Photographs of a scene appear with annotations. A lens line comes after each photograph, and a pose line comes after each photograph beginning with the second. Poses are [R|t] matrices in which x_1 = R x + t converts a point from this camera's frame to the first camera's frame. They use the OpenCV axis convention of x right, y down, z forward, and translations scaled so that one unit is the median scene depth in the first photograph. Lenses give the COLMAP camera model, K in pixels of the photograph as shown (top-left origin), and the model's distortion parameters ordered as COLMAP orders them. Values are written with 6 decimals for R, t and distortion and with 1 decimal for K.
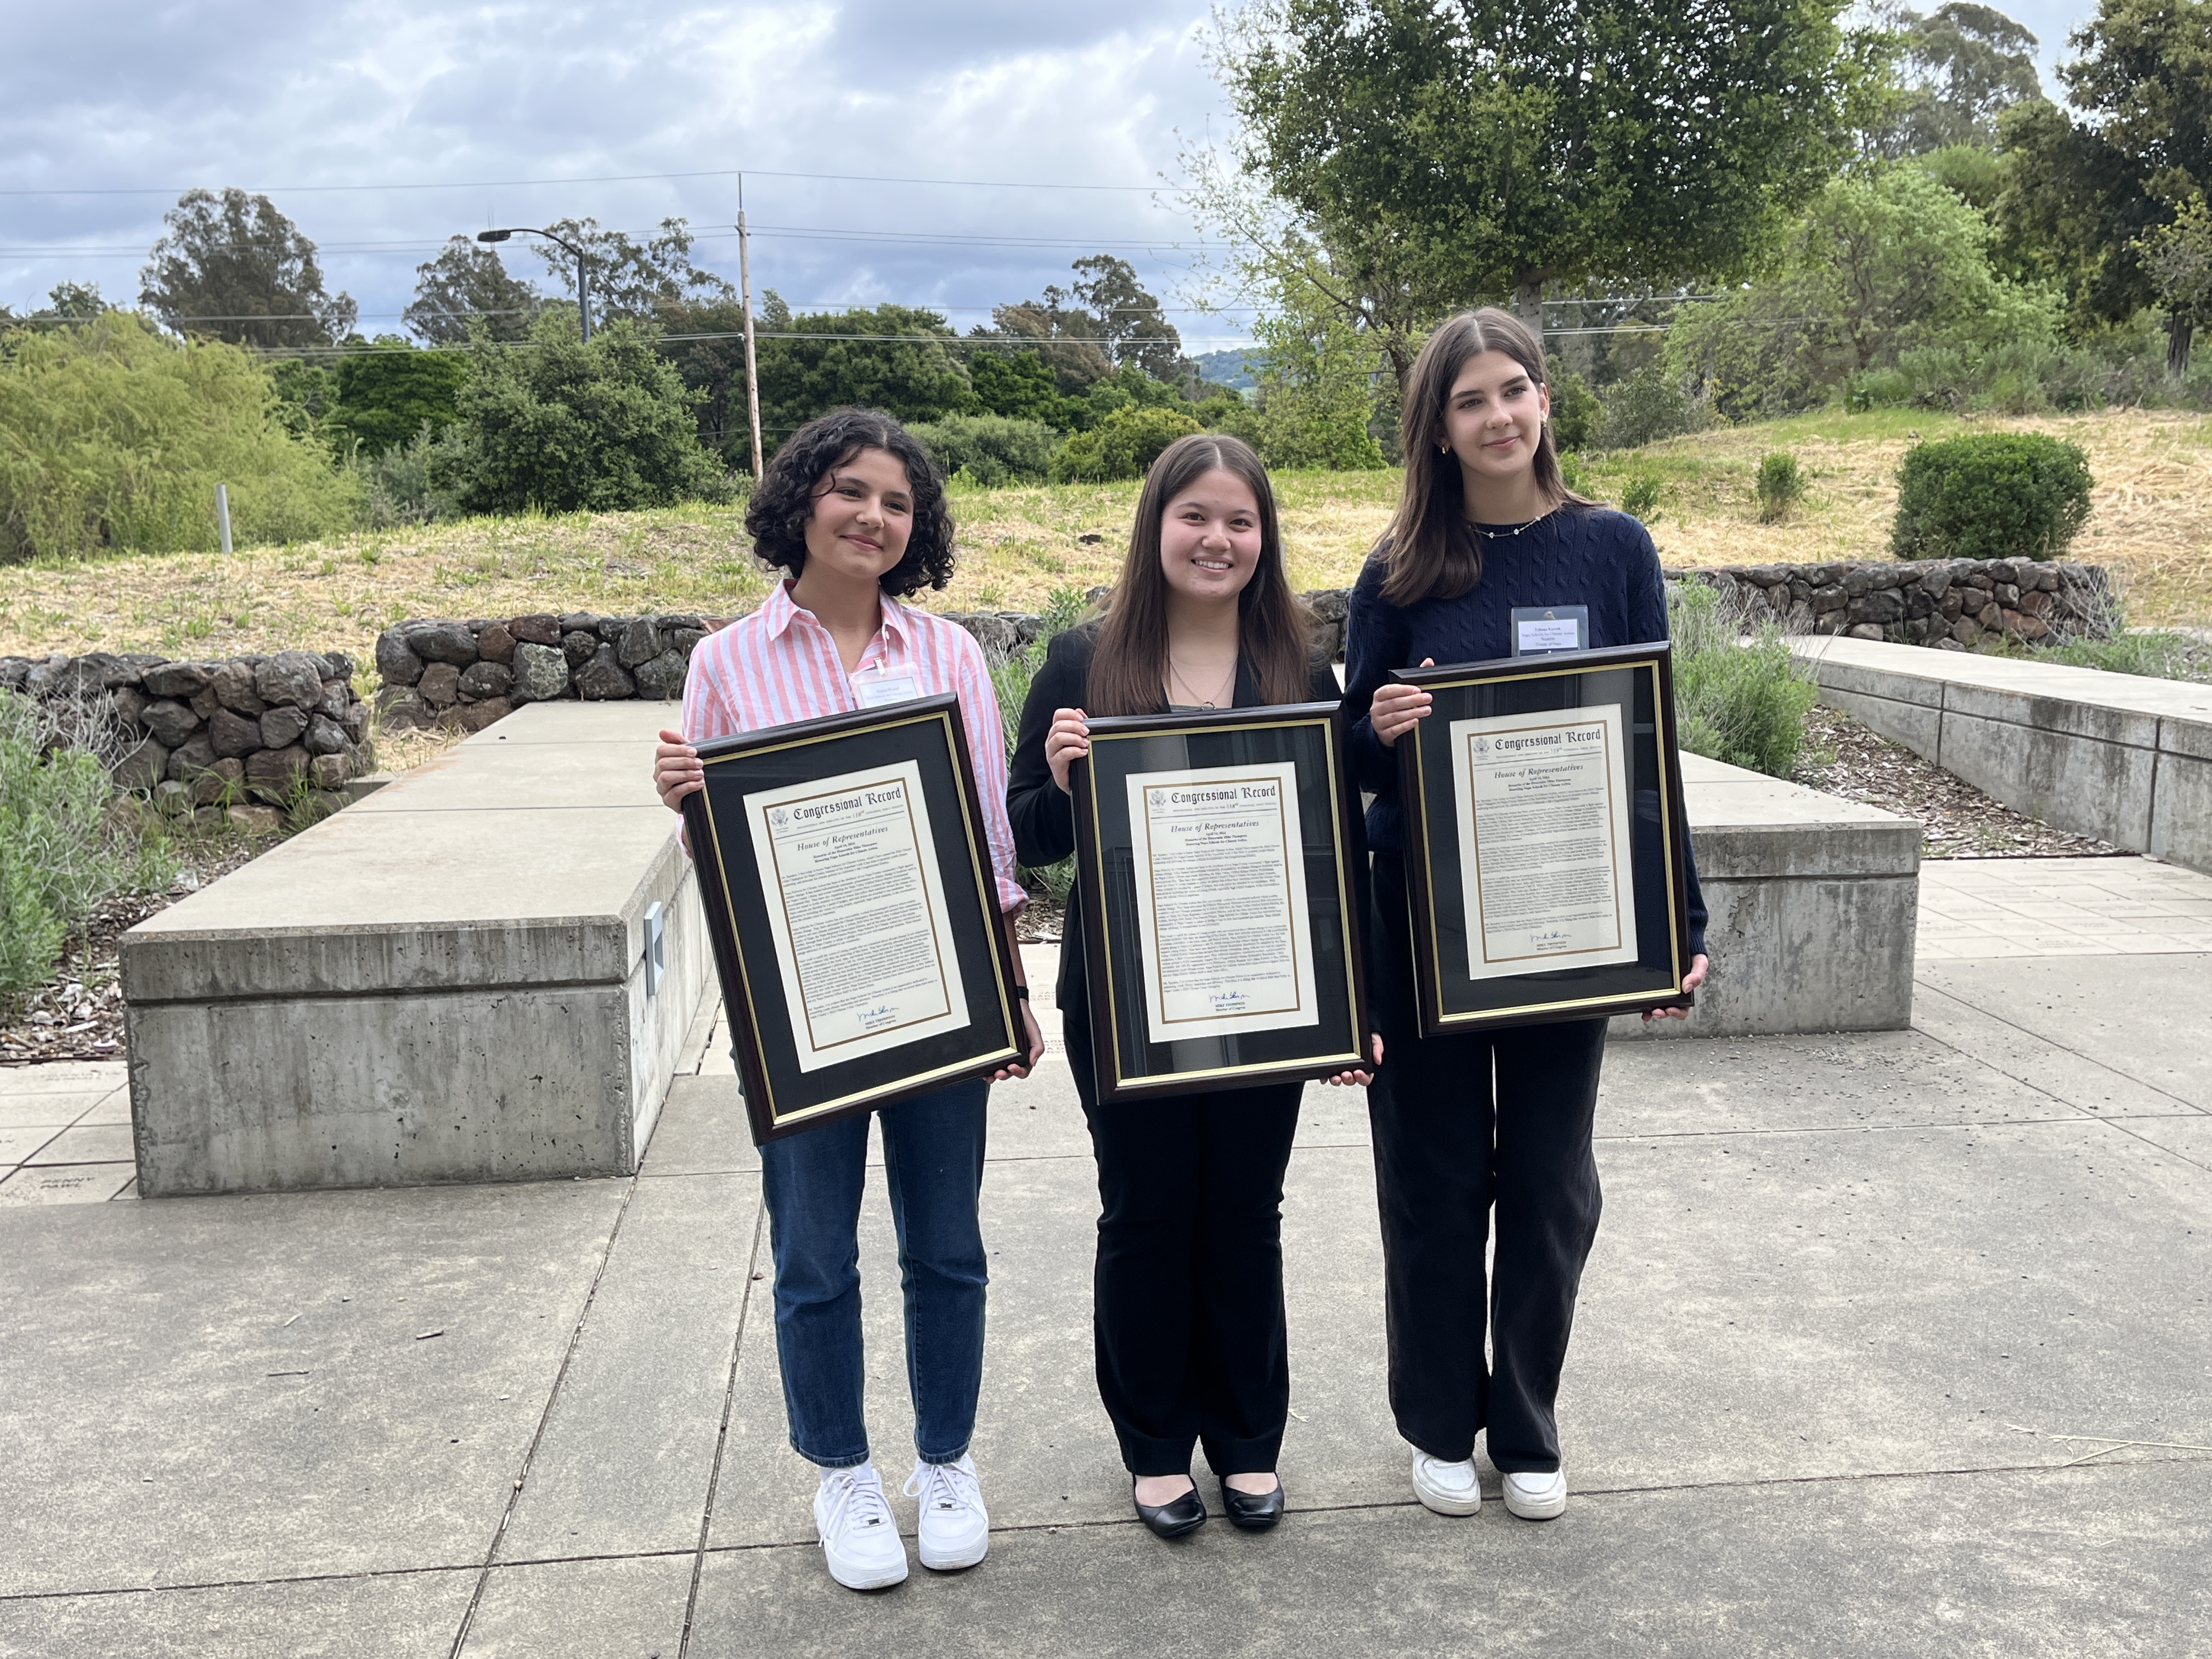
lens RADIAL K [[2009.5, 0, 1106.0], [0, 2009.5, 829.5], [0, 0, 1]] dist [0.052722, -0.030553]
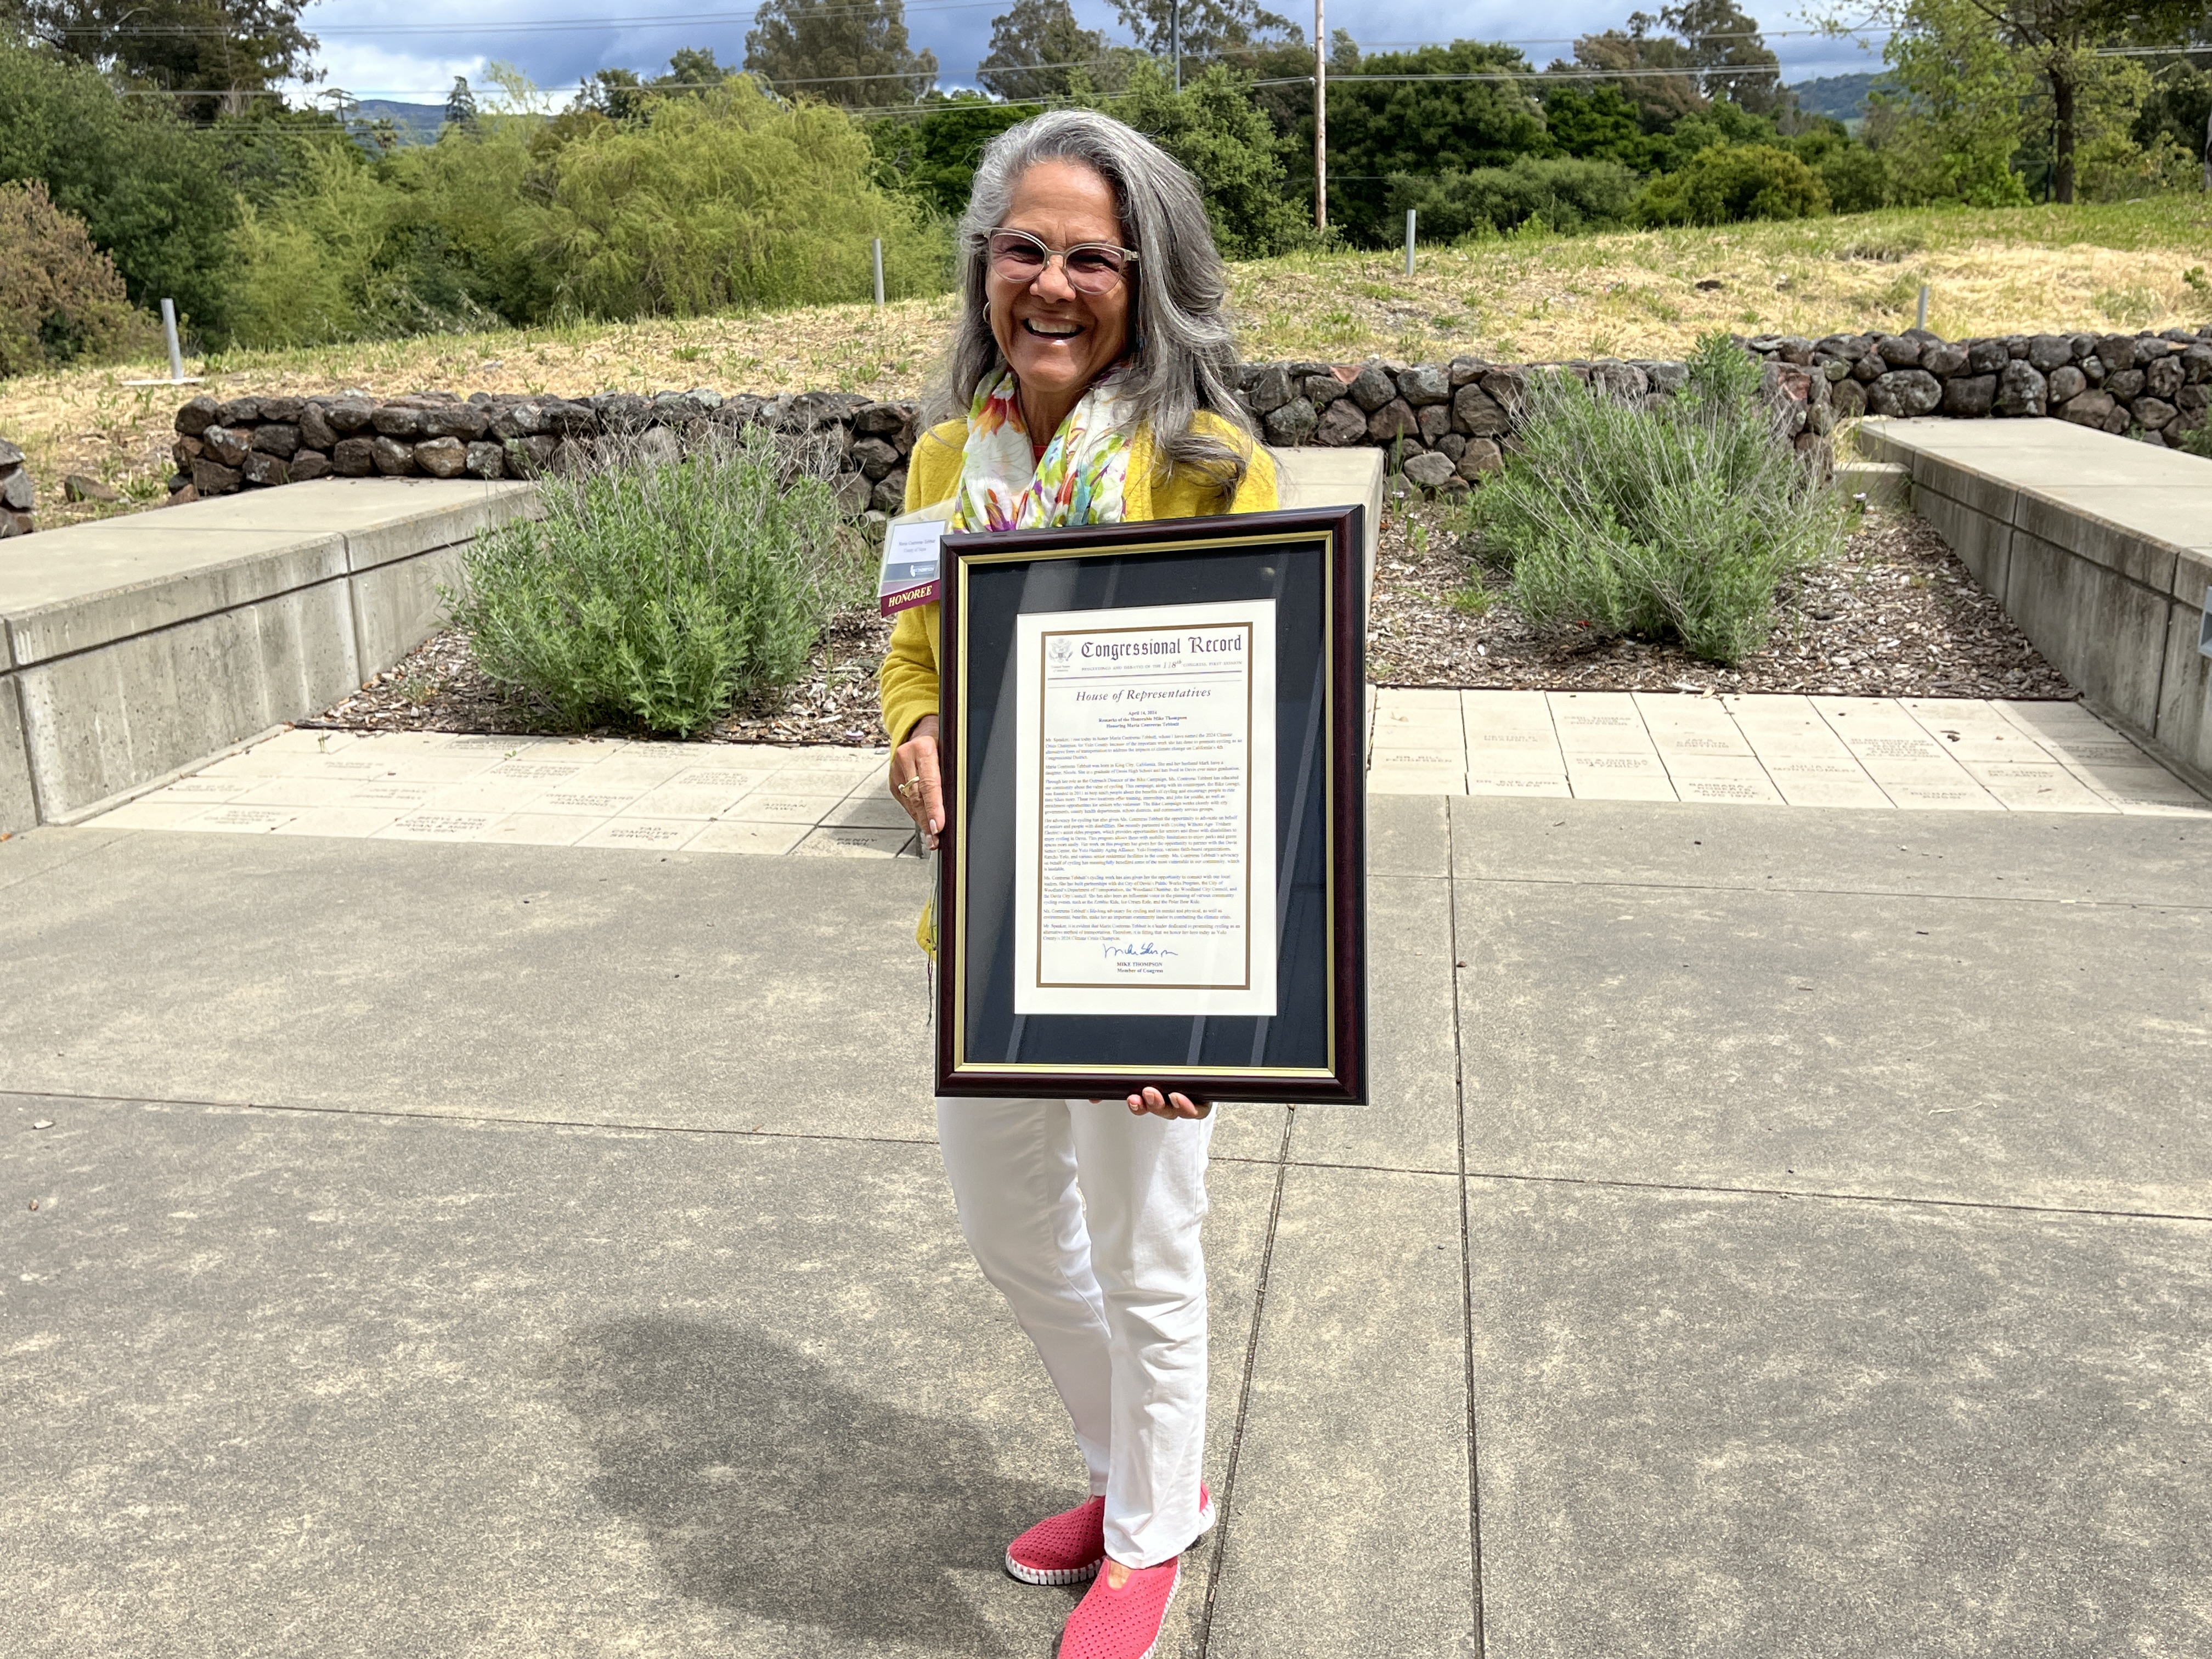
lens RADIAL K [[2009.5, 0, 1106.0], [0, 2009.5, 829.5], [0, 0, 1]] dist [0.052722, -0.030553]
pose [[0.965415, 0.065364, -0.252393, -0.015524], [-0.035789, 0.992123, 0.120042, 0.004332], [0.258252, -0.106858, 0.960150, -0.016108]]
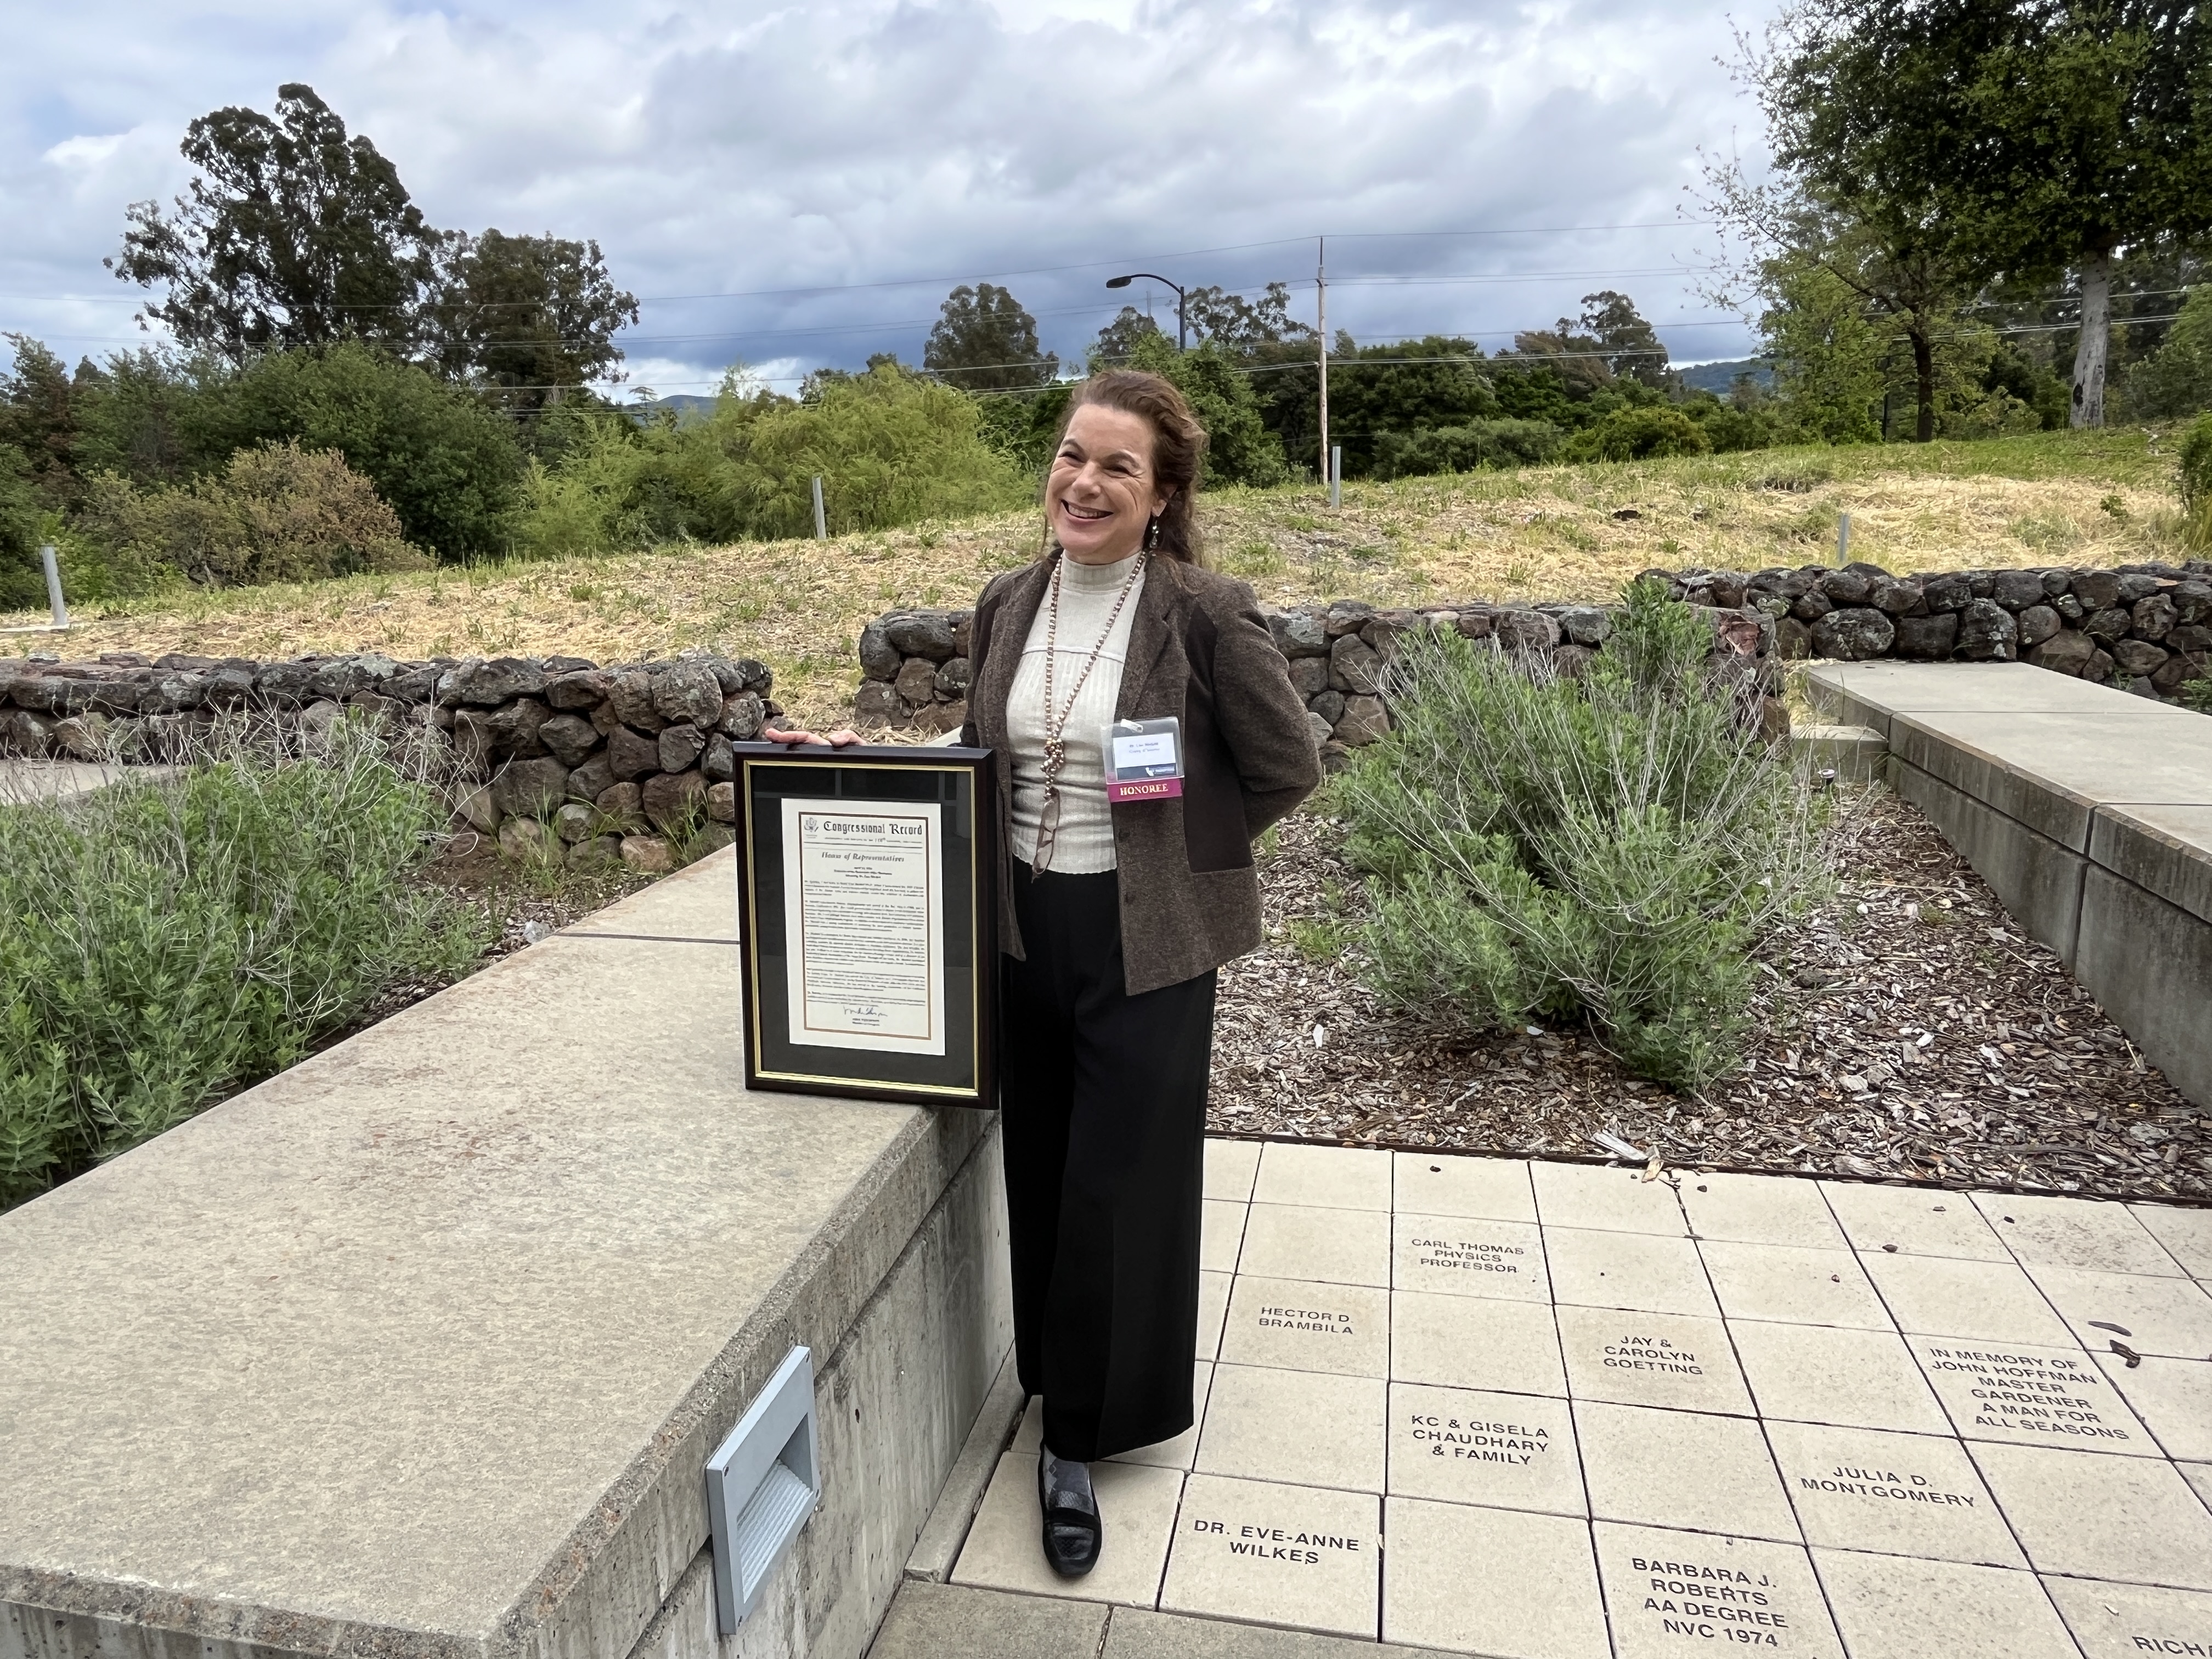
lens RADIAL K [[1419.2, 0, 1106.0], [0, 1419.2, 829.5], [0, 0, 1]] dist [0.024221, -0.020098]
pose [[0.948844, 0.057485, -0.310469, -0.015193], [-0.035215, 0.996419, 0.076870, -0.023351], [0.313776, -0.062004, 0.947470, 0.163148]]
